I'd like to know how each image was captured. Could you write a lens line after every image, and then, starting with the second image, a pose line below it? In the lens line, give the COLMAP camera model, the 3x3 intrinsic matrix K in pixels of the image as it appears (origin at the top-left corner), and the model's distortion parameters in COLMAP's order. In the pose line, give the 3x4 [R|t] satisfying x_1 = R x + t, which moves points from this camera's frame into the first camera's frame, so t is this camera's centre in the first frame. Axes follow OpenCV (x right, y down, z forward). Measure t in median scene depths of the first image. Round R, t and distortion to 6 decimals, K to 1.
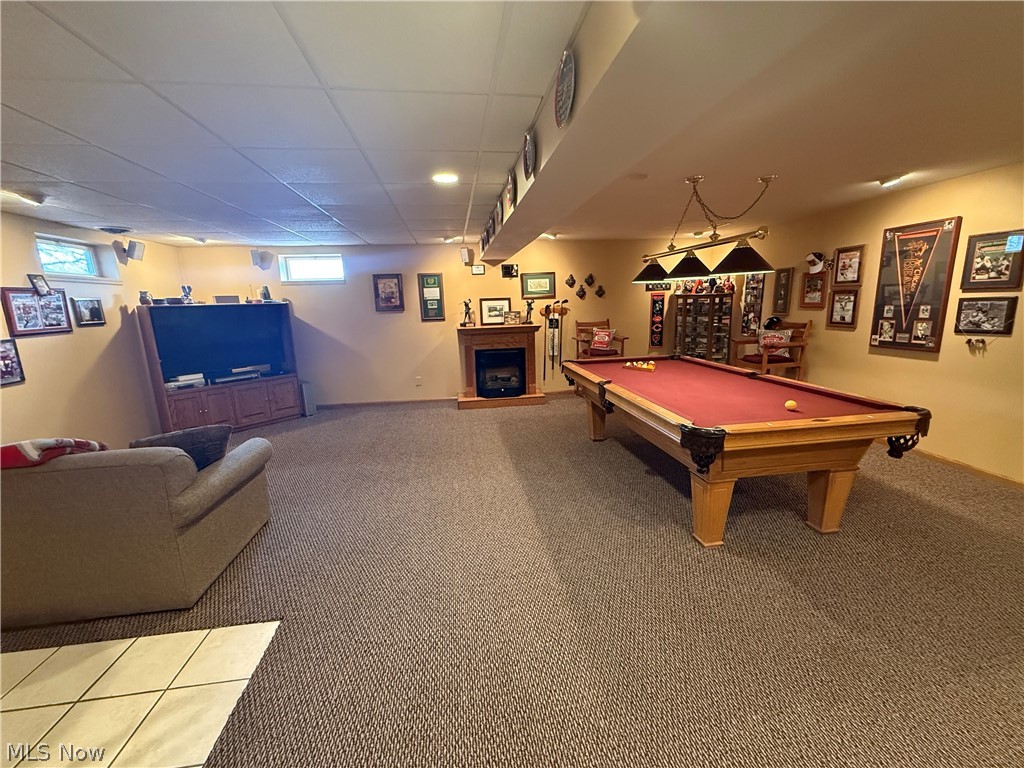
lens RADIAL K [[409.2, 0, 513.0], [0, 409.2, 383.7], [0, 0, 1]] dist [0.000765, 0.000500]
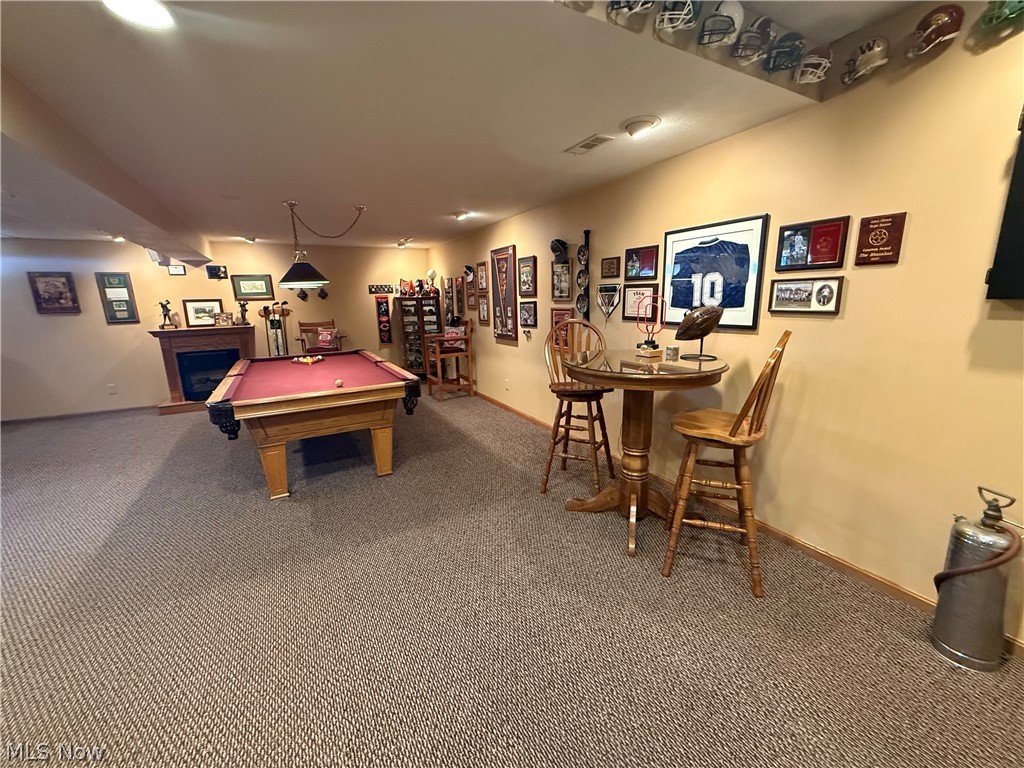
lens RADIAL K [[409.2, 0, 510.9], [0, 409.2, 383.4], [0, 0, 1]] dist [0.000765, 0.000500]
pose [[0.938350, -0.064782, 0.339563, 0.309368], [0.065152, 0.997822, 0.010326, 0.031288], [-0.339492, 0.012434, 0.940527, -0.179918]]
